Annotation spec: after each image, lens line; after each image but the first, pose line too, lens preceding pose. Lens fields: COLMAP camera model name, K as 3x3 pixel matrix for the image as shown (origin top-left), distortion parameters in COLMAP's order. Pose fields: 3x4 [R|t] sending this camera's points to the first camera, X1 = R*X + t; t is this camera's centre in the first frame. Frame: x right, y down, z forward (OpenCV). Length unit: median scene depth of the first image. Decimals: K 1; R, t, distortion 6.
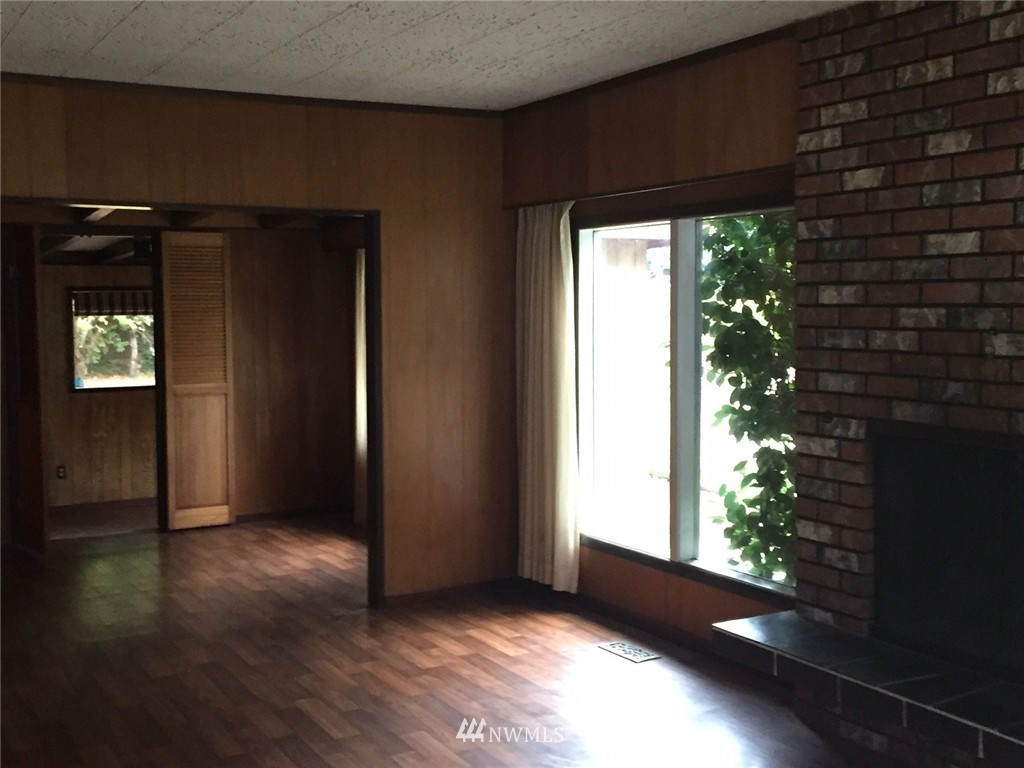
lens RADIAL K [[1216.5, 0, 512.0], [0, 1216.5, 384.0], [0, 0, 1]] dist [0.106667, -0.162308]
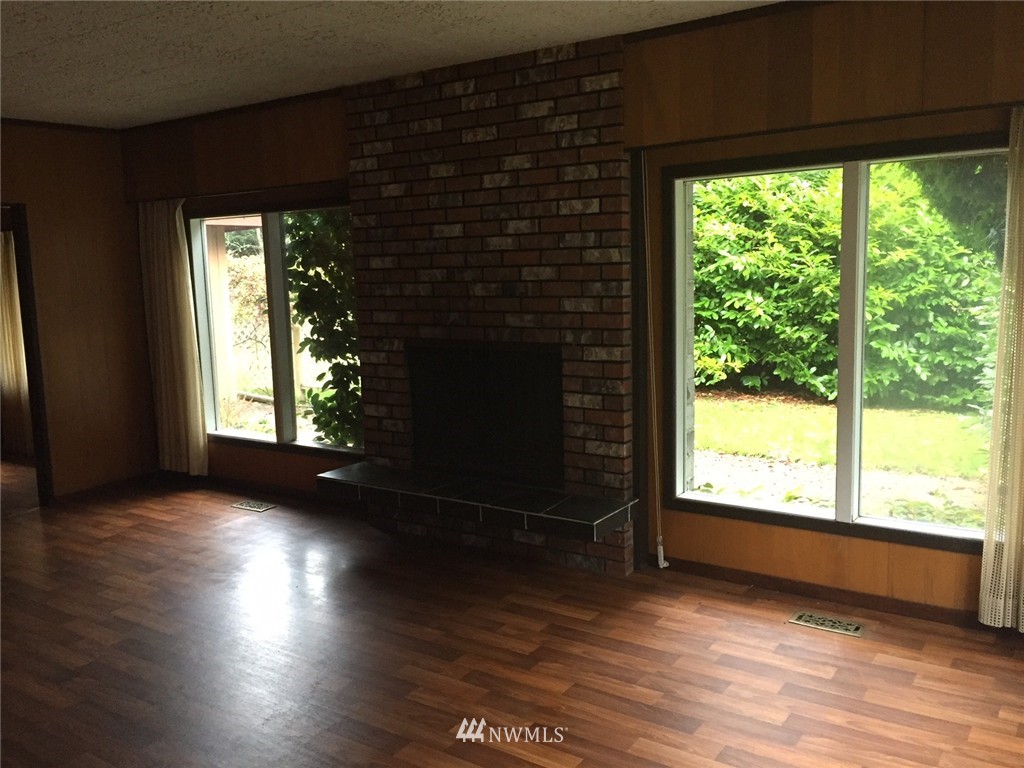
lens RADIAL K [[850.1, 0, 512.0], [0, 850.1, 384.0], [0, 0, 1]] dist [0.064412, -0.003719]
pose [[0.903107, -0.079383, 0.422015, -0.061151], [0.052019, 0.995751, 0.075985, 0.009449], [-0.426254, -0.046670, 0.903399, -0.088784]]
